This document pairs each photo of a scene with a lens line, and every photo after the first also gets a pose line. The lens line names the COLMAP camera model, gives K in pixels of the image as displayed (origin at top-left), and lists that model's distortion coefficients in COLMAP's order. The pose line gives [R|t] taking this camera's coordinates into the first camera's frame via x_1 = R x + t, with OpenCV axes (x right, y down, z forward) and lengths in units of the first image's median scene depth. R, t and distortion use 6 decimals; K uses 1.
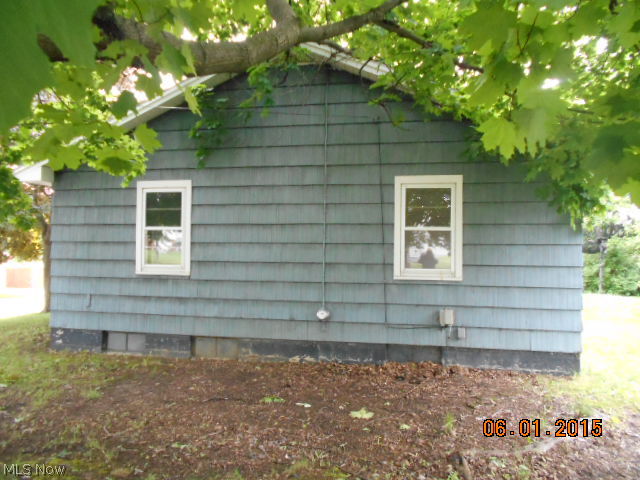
lens RADIAL K [[492.3, 0, 320.0], [0, 492.3, 240.0], [0, 0, 1]] dist [-0.003738, -0.000616]
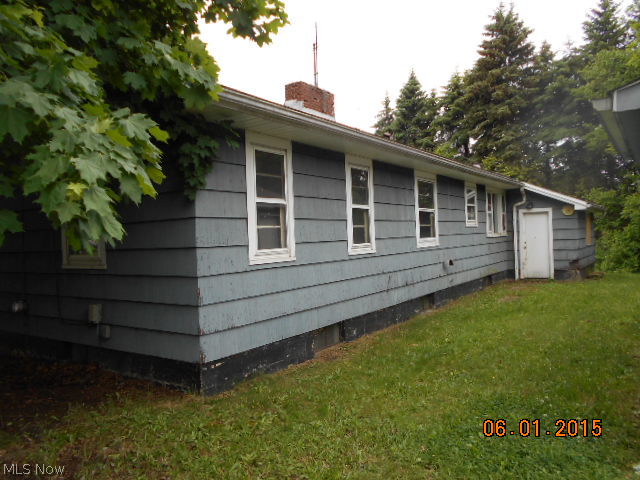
lens RADIAL K [[492.3, 0, 320.0], [0, 492.3, 240.0], [0, 0, 1]] dist [-0.003738, -0.000616]
pose [[0.926657, -0.039503, -0.373828, 0.934008], [0.055050, 0.998002, 0.031000, 0.027771], [0.371856, -0.049306, 0.926980, 0.368774]]
